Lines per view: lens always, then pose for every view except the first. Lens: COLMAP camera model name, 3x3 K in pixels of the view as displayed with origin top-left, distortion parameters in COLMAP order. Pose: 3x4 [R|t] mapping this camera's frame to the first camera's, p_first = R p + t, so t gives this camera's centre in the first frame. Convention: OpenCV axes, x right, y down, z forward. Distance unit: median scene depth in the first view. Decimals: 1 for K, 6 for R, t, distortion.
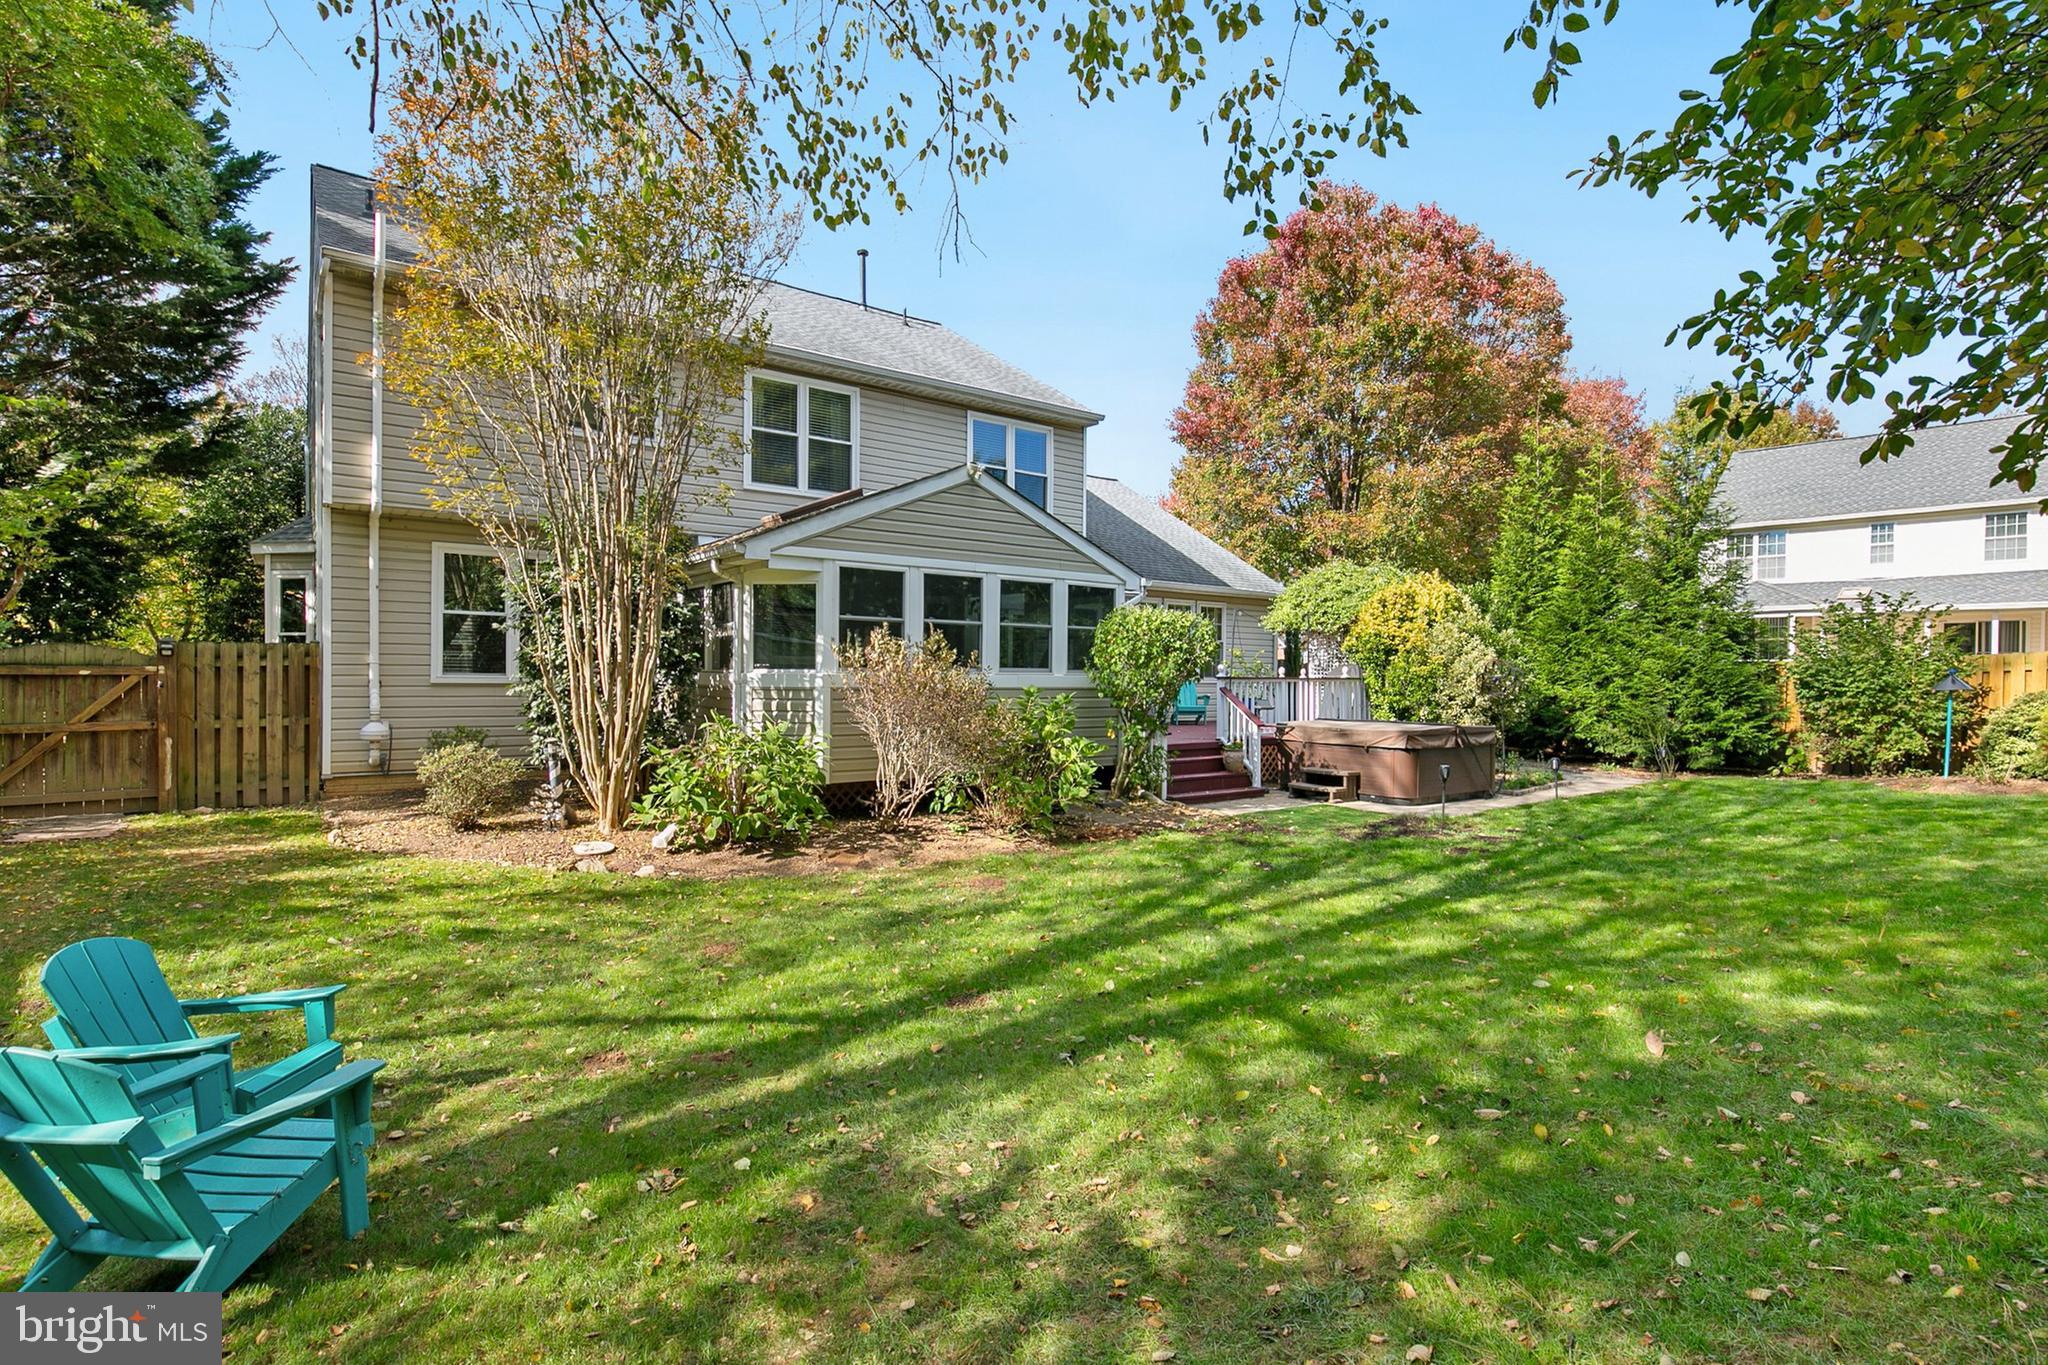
lens RADIAL K [[978.2, 0, 1024.0], [0, 978.2, 682.5], [0, 0, 1]] dist [-0.027084, -0.000183]
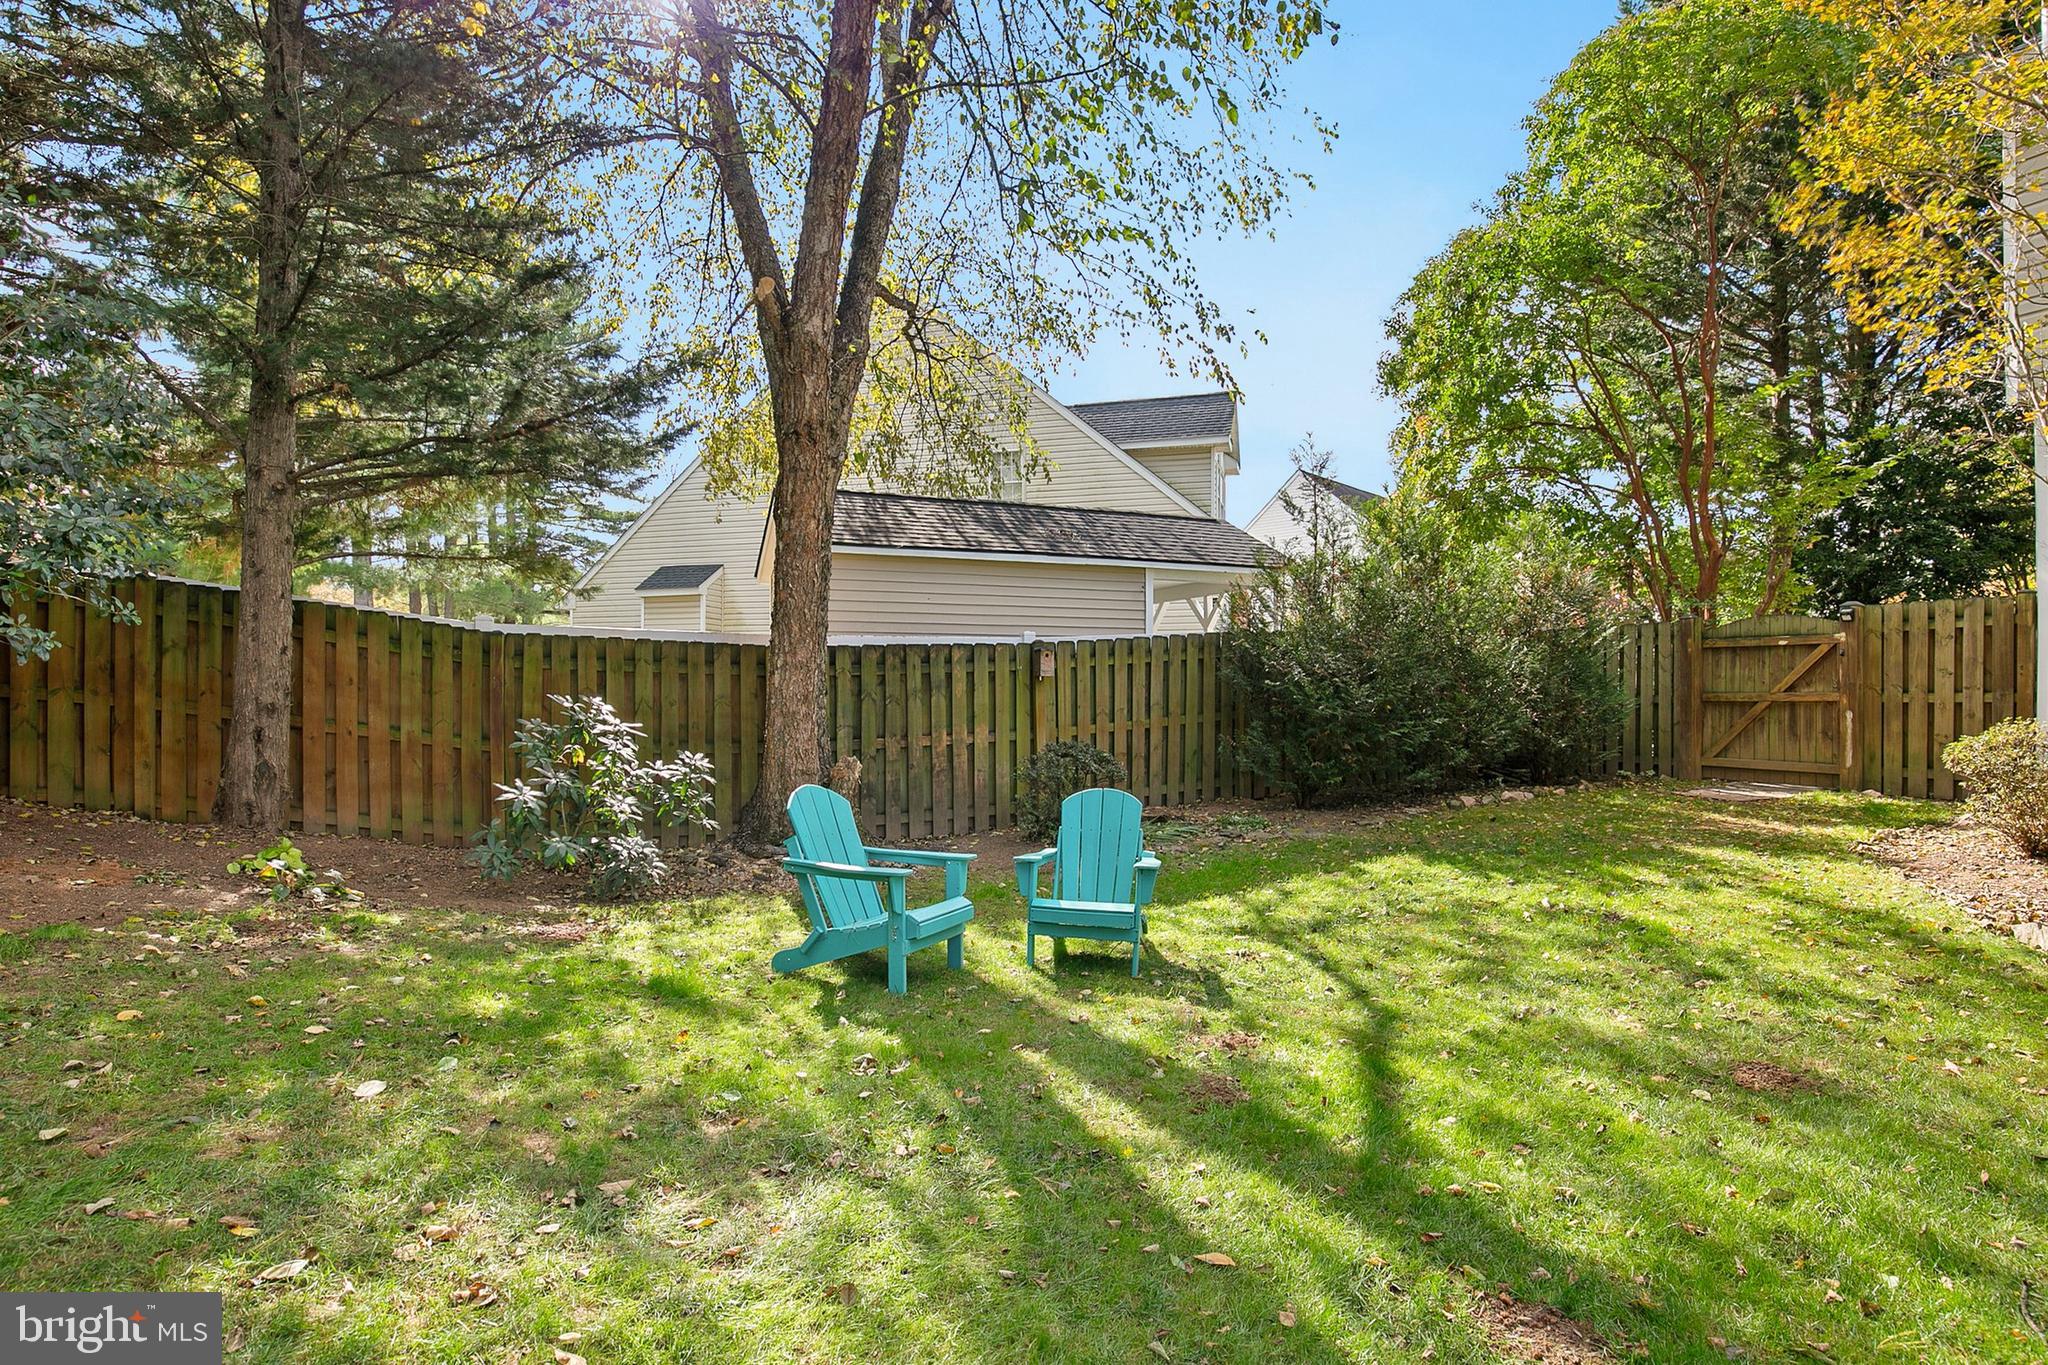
lens RADIAL K [[978.2, 0, 1024.0], [0, 978.2, 682.5], [0, 0, 1]] dist [-0.027084, -0.000183]
pose [[-0.246008, -0.004626, -0.969257, 0.177091], [-0.010847, 0.999939, -0.002019, 0.039410], [0.969207, 0.010017, -0.246043, 0.442425]]
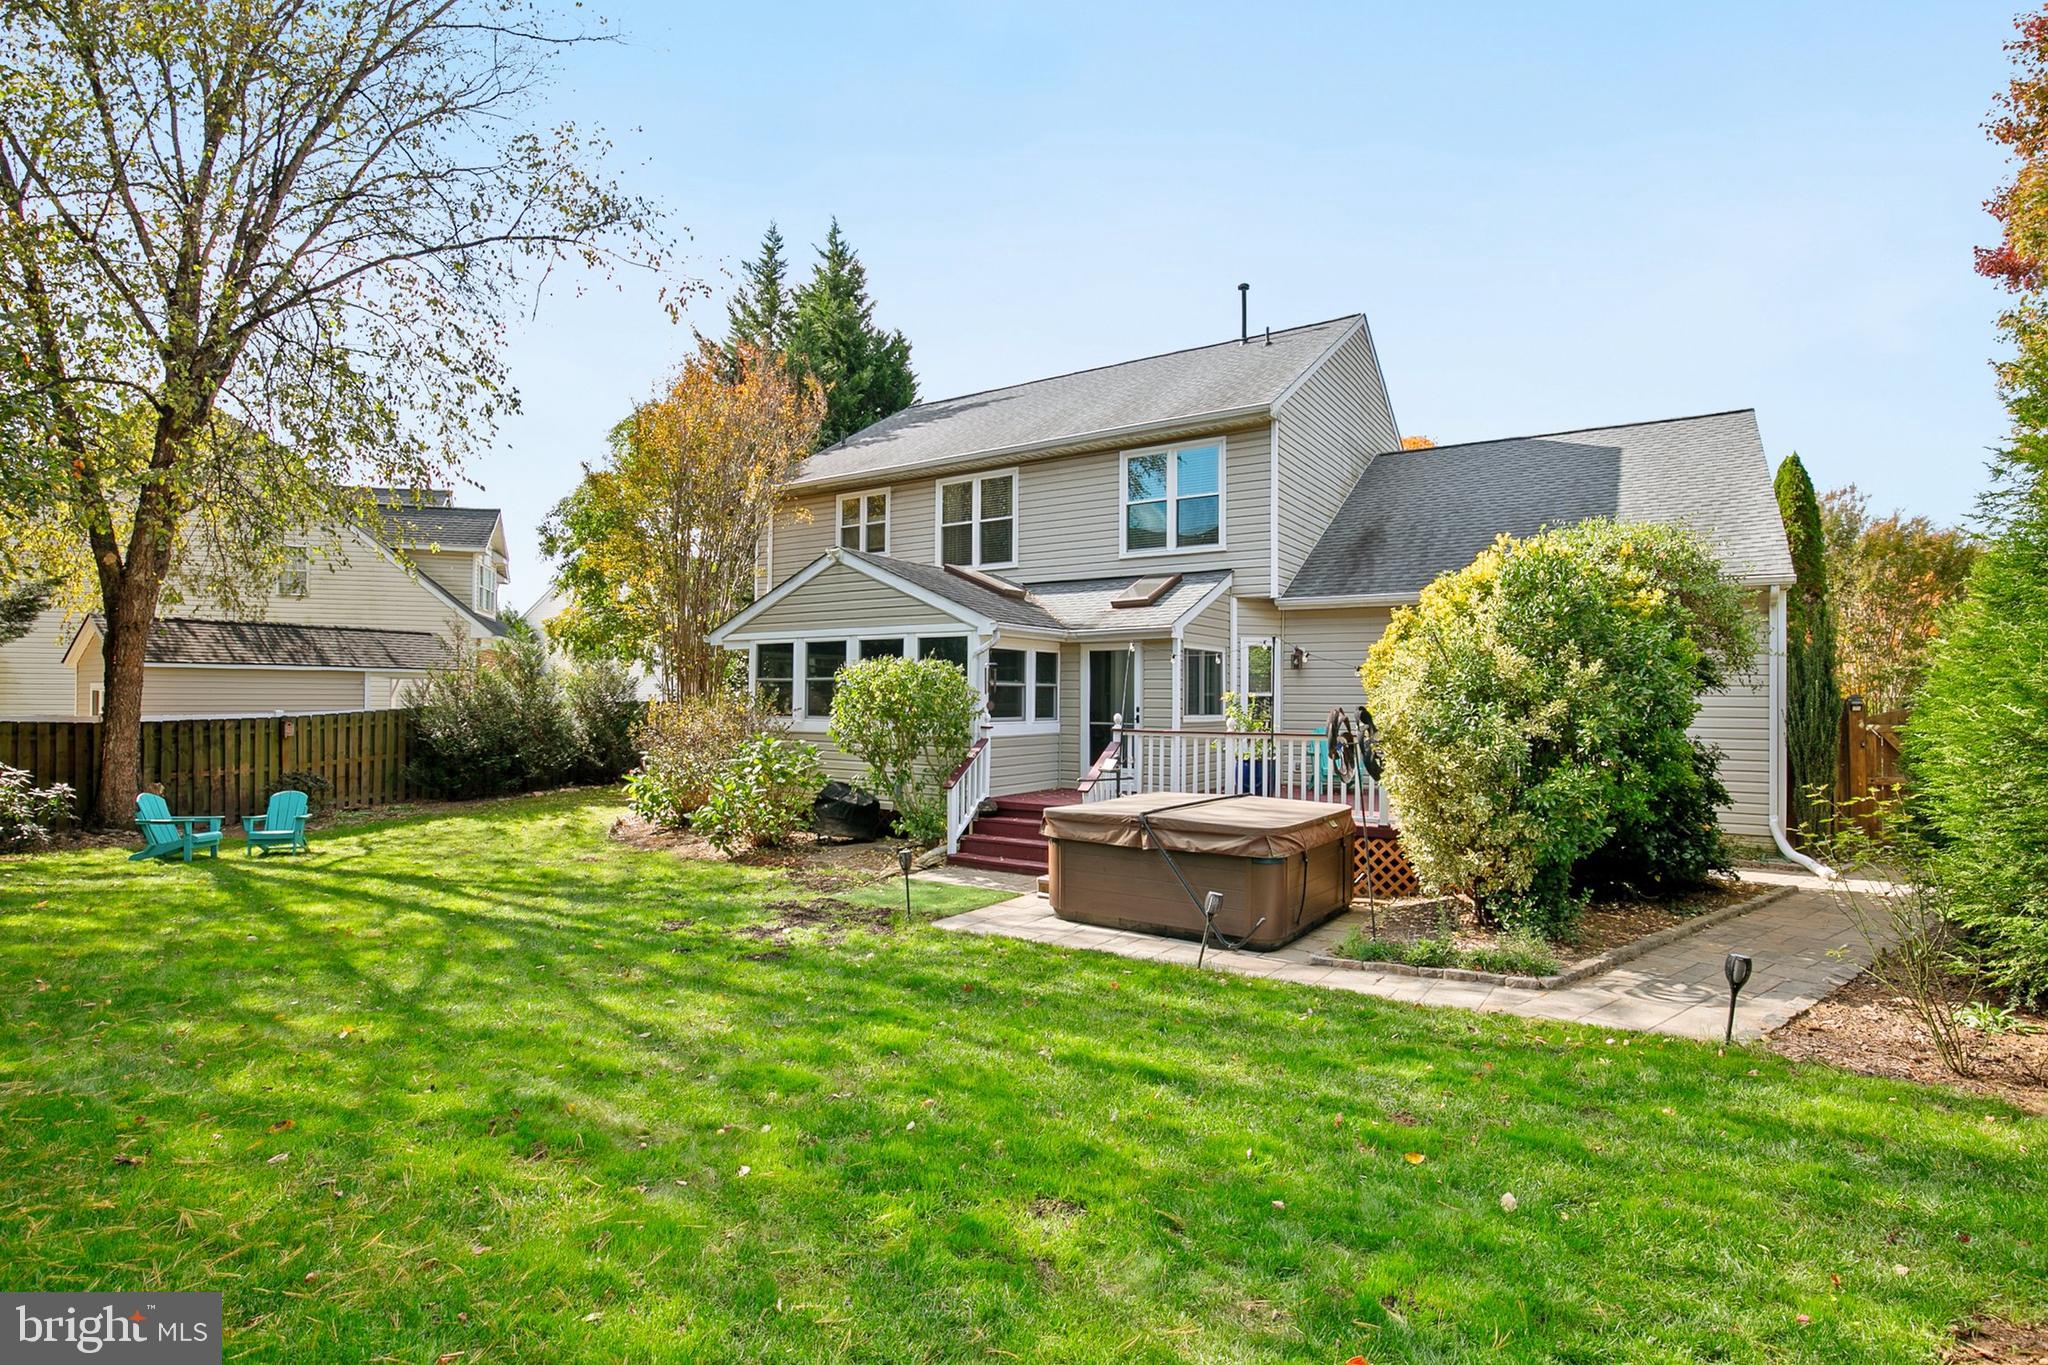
lens RADIAL K [[978.2, 0, 1024.0], [0, 978.2, 682.5], [0, 0, 1]] dist [-0.027084, -0.000183]
pose [[0.337546, -0.018945, -0.941118, 1.220093], [-0.011281, 0.999644, -0.024169, -0.031020], [0.941242, 0.018775, 0.337212, 0.847237]]
